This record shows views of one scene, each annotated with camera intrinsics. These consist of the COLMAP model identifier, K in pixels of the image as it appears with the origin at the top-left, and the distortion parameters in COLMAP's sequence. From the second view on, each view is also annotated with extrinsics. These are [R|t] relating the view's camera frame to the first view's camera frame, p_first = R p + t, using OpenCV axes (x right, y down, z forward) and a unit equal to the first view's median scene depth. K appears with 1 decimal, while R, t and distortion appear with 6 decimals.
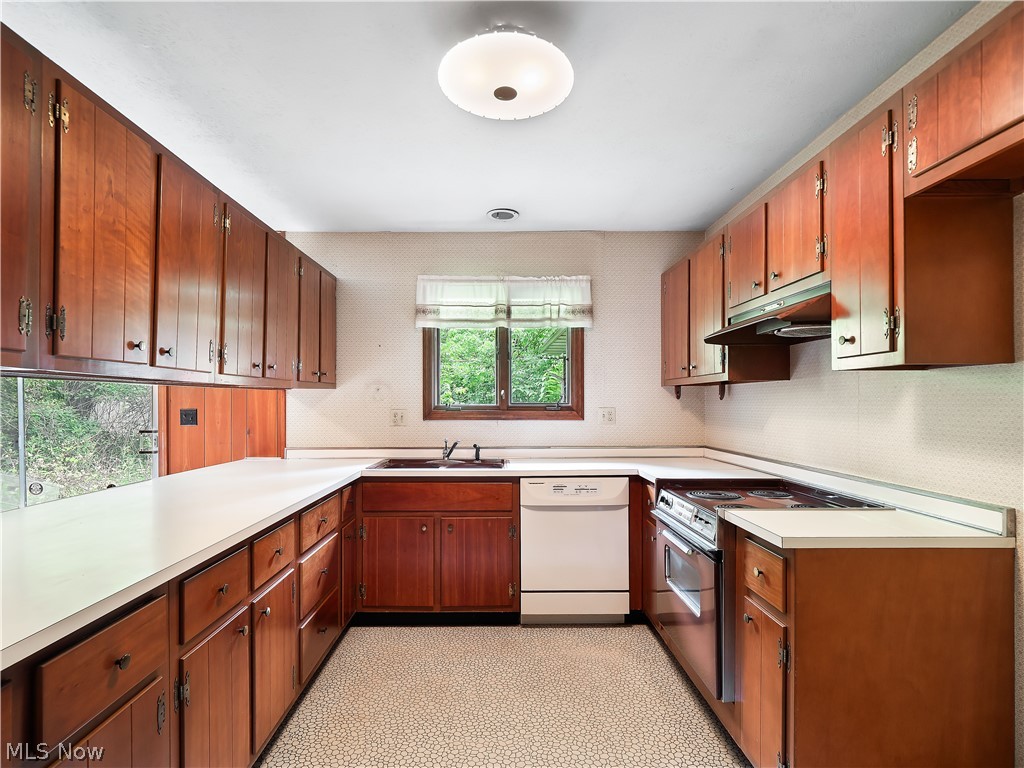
lens RADIAL K [[491.5, 0, 511.6], [0, 491.5, 397.4], [0, 0, 1]] dist [0.002137, -0.000059]
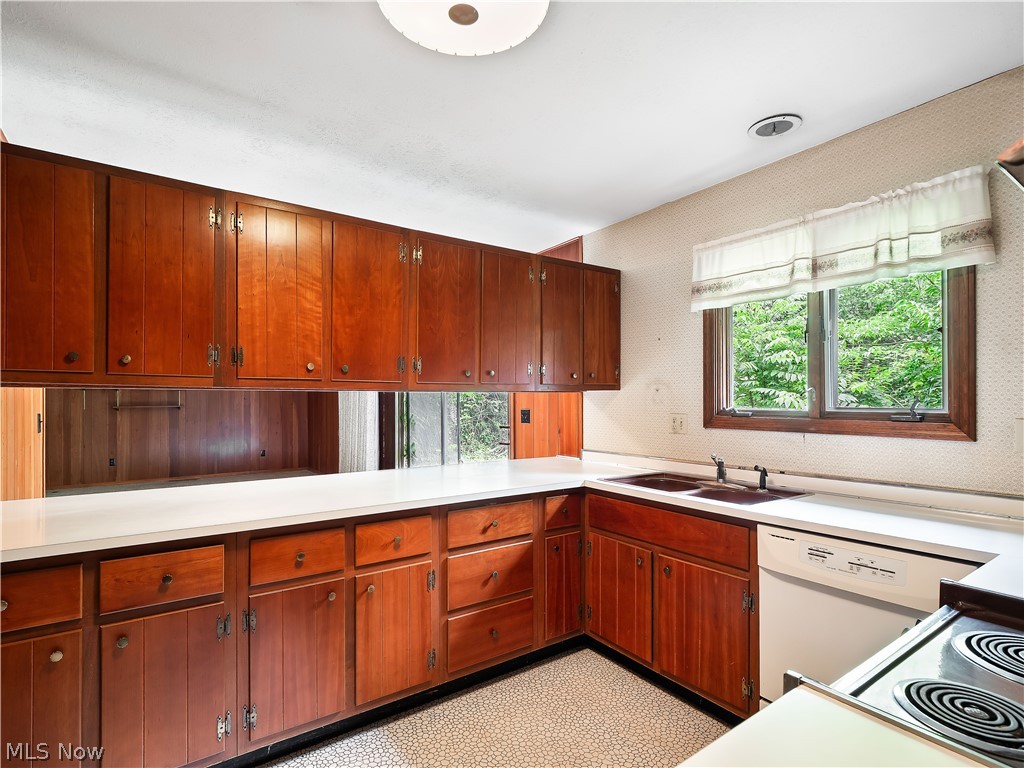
lens RADIAL K [[510.2, 0, 512.5], [0, 510.2, 395.6], [0, 0, 1]] dist [-0.001976, -0.000667]
pose [[0.564439, -0.007811, -0.825438, 0.326878], [0.008847, 0.999955, -0.003412, -0.005487], [0.825428, -0.005377, 0.564482, 0.289029]]
